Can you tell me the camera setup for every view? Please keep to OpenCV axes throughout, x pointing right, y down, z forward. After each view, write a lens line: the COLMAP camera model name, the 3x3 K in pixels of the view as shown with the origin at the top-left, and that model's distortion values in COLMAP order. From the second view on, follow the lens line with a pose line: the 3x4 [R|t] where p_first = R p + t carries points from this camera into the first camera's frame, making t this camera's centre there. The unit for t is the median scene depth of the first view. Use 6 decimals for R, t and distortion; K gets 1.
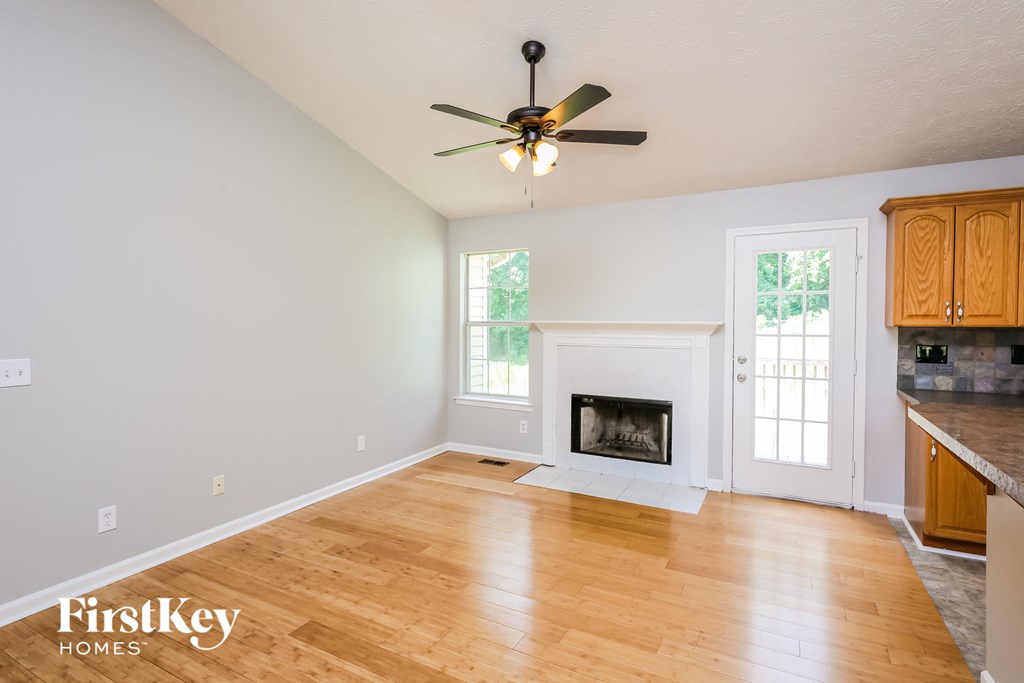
lens RADIAL K [[506.7, 0, 512.3], [0, 506.7, 333.3], [0, 0, 1]] dist [-0.001353, -0.000894]
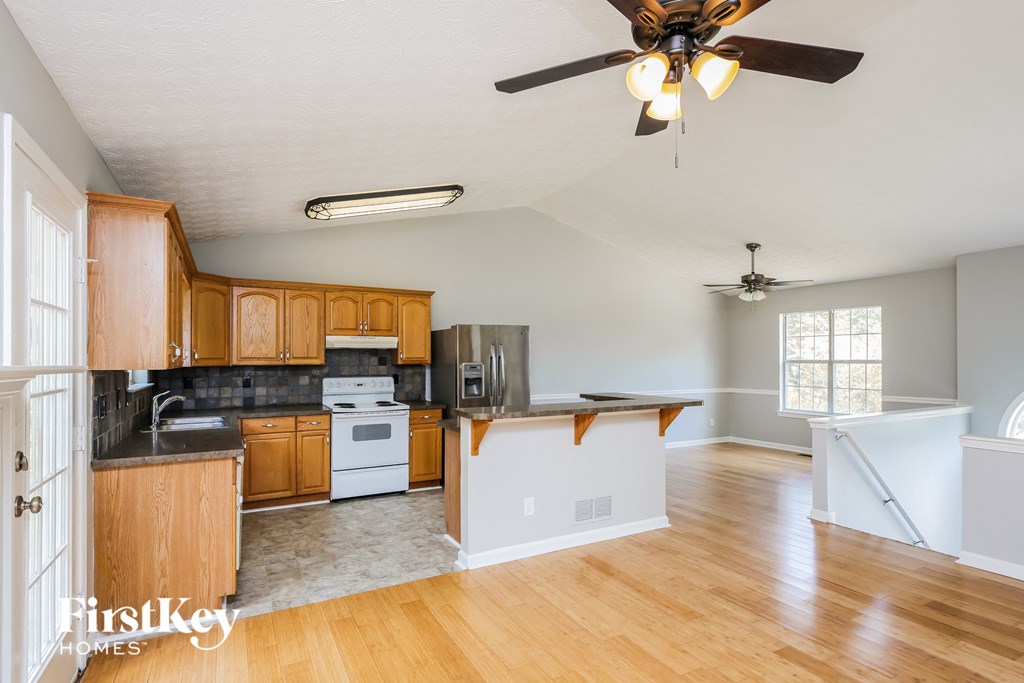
lens RADIAL K [[512.1, 0, 512.3], [0, 512.1, 361.3], [0, 0, 1]] dist [0.001203, 0.000019]
pose [[-0.833825, -0.001845, 0.552025, -0.101708], [0.015033, 0.999548, 0.026048, -0.034867], [-0.551824, 0.030019, -0.833420, 1.265375]]
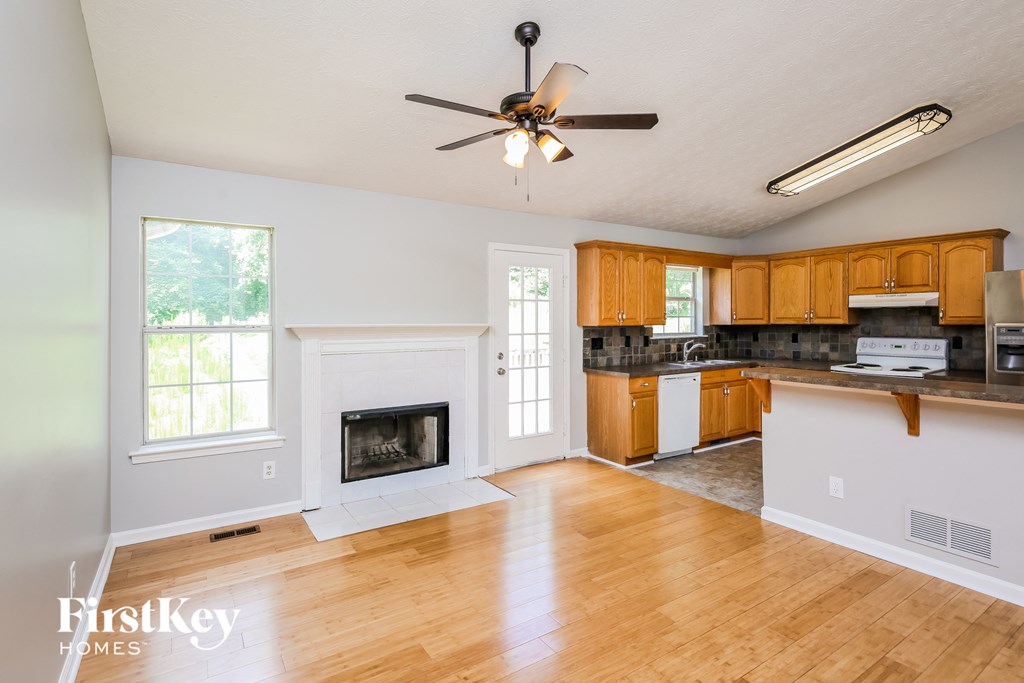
lens RADIAL K [[505.1, 0, 517.5], [0, 505.1, 320.4], [0, 0, 1]] dist [0.000508, -0.000516]
pose [[0.482468, -0.004051, 0.875904, -0.613951], [0.028382, 0.999536, -0.011011, -0.017044], [-0.875454, 0.030173, 0.482359, 0.458918]]
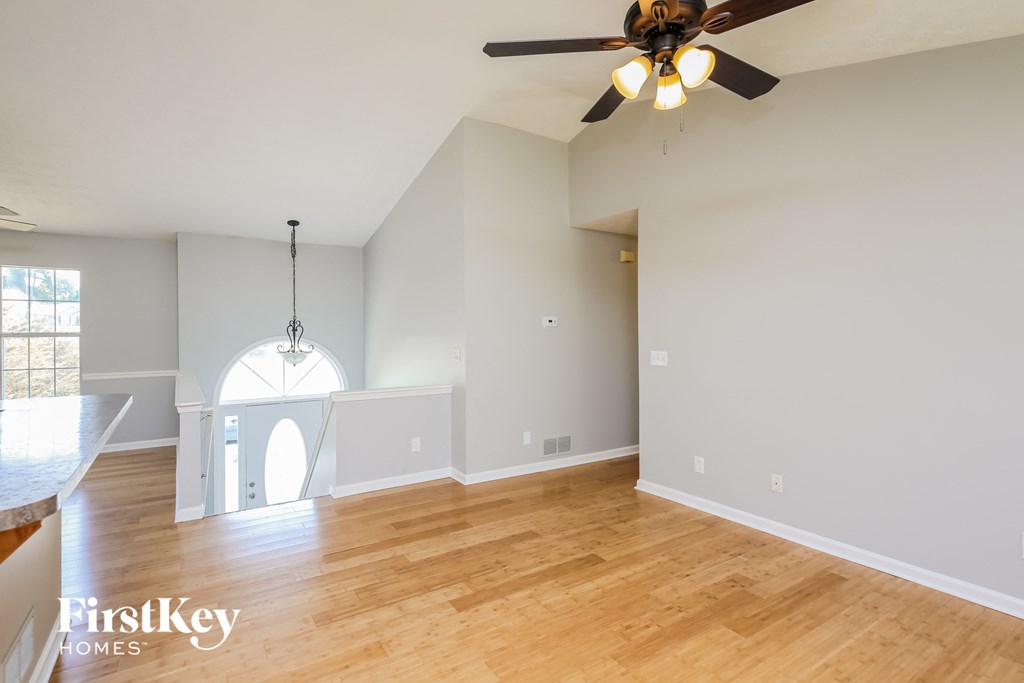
lens RADIAL K [[506.7, 0, 512.3], [0, 506.7, 333.3], [0, 0, 1]] dist [-0.001353, -0.000894]
pose [[-0.483117, 0.004681, -0.875543, 0.551666], [-0.018999, 0.999694, 0.015829, -0.019707], [0.875350, 0.024282, -0.482880, 0.909278]]
